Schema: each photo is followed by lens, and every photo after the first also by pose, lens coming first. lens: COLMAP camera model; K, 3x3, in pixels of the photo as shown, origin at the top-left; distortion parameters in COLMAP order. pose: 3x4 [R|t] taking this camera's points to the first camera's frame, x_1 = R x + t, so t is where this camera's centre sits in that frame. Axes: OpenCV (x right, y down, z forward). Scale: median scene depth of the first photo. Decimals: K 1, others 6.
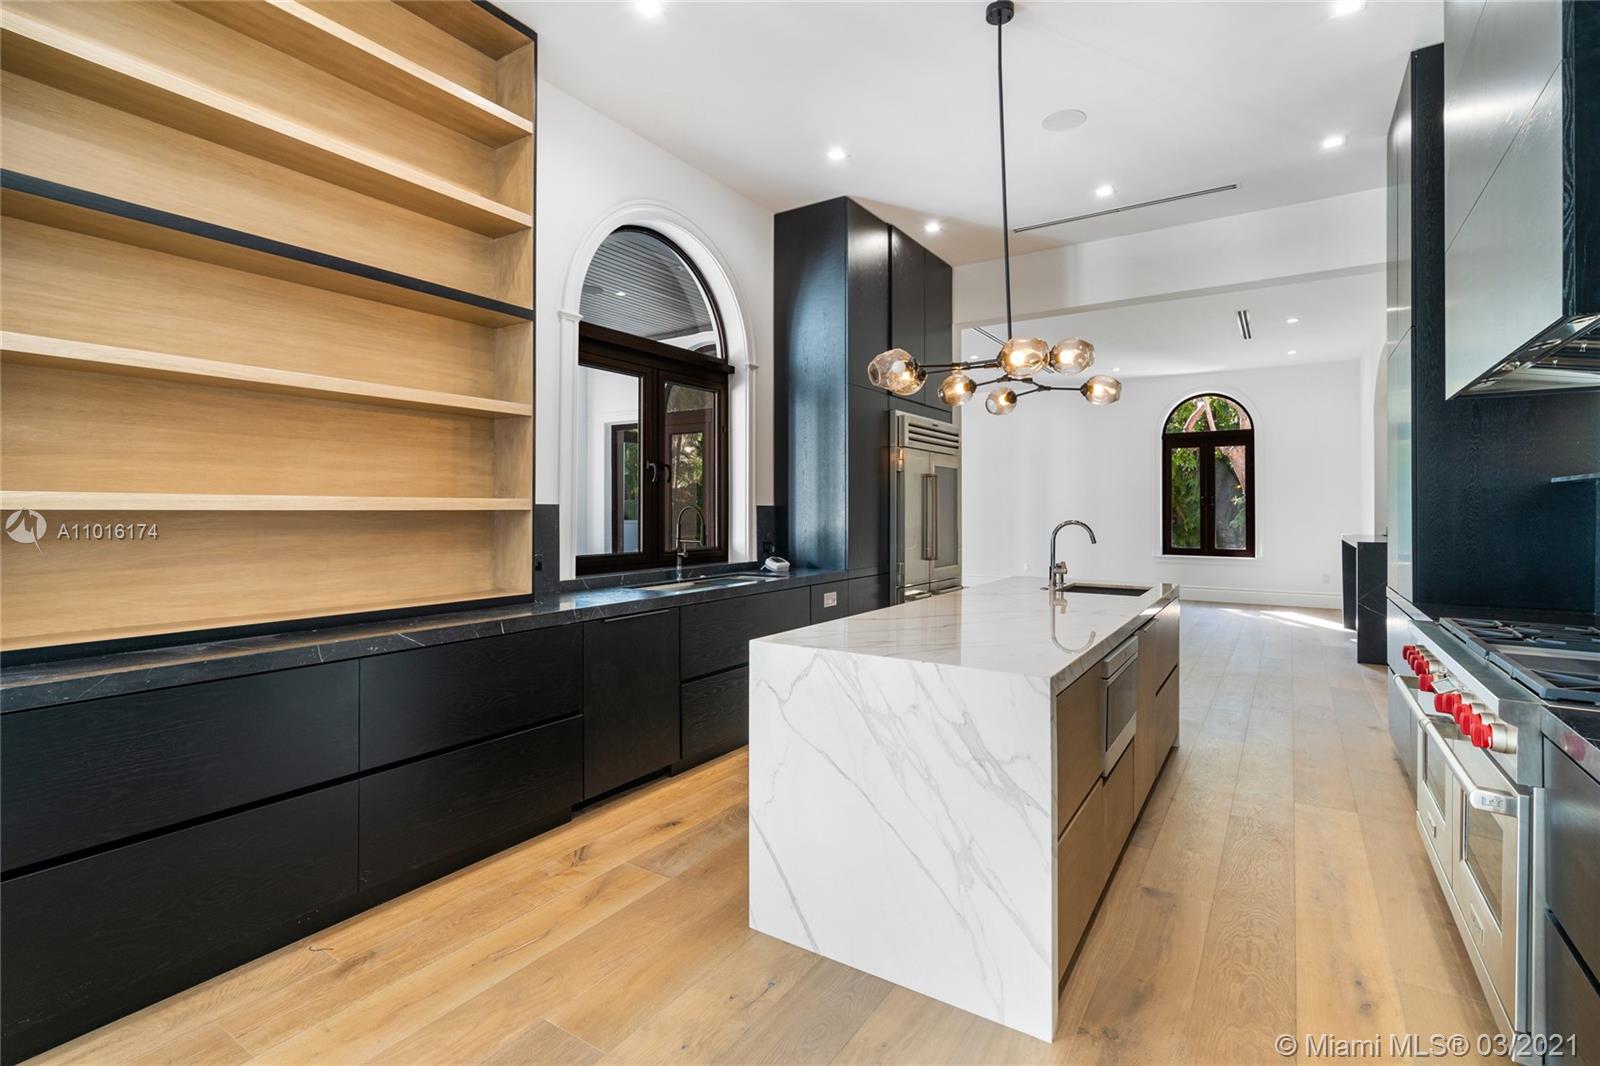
lens RADIAL K [[733.2, 0, 813.9], [0, 733.2, 505.3], [0, 0, 1]] dist [0.001340, 0.000117]
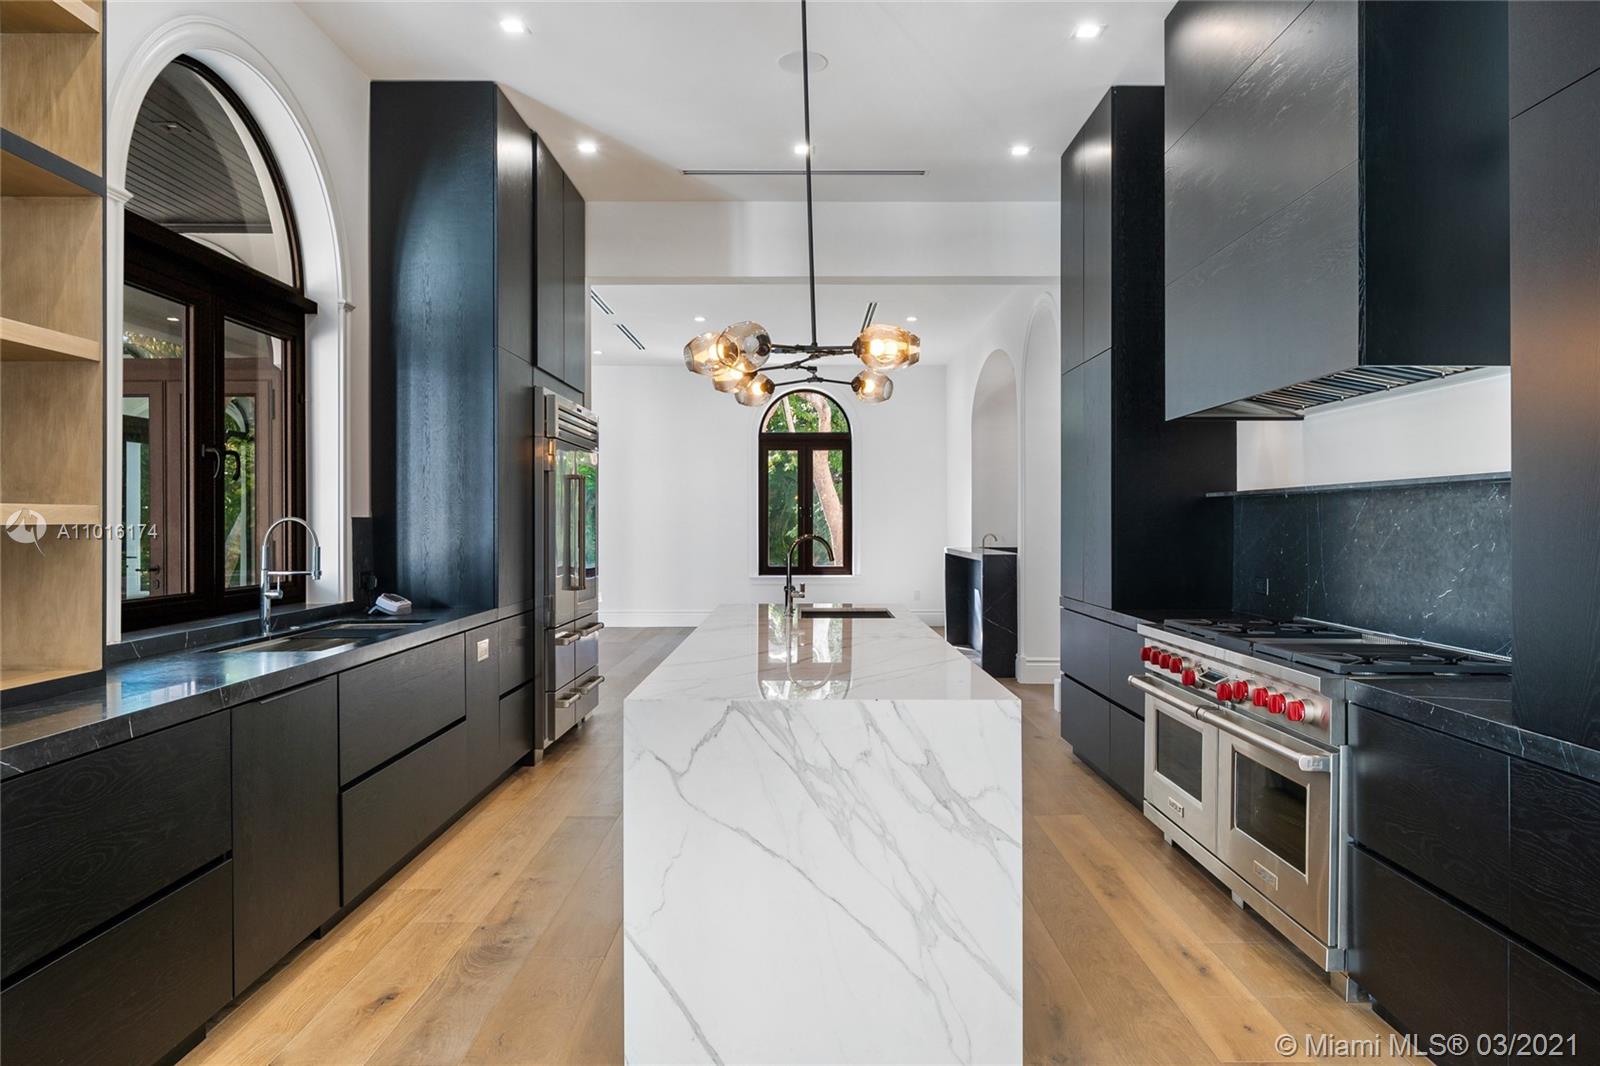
lens RADIAL K [[984.4, 0, 801.6], [0, 984.4, 526.5], [0, 0, 1]] dist [0.004430, -0.005541]
pose [[0.840926, -0.004593, 0.541131, -0.332668], [-0.000520, 0.999957, 0.009295, 0.000391], [-0.541150, -0.008097, 0.840887, 0.050326]]
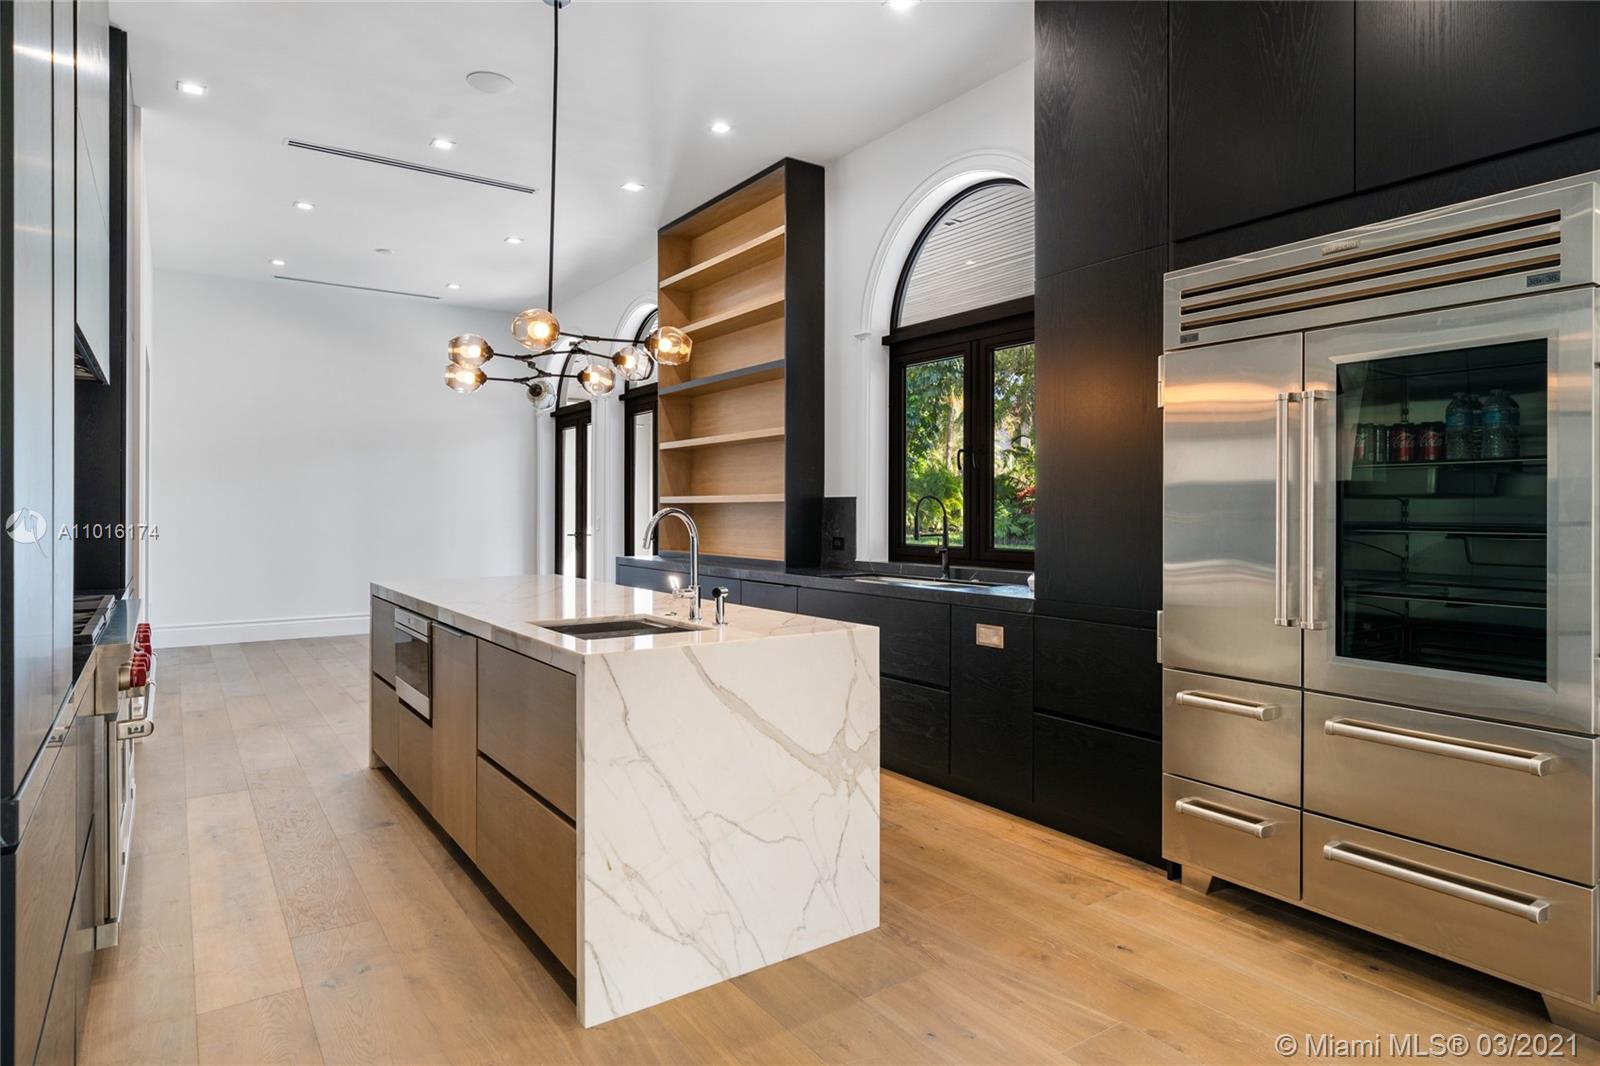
lens RADIAL K [[888.5, 0, 800.7], [0, 888.5, 522.3], [0, 0, 1]] dist [-0.000408, -0.001160]
pose [[-0.368419, 0.012084, -0.929581, 1.124830], [-0.002463, 0.999899, 0.013975, 0.023775], [0.929657, 0.007438, -0.368352, 1.575716]]
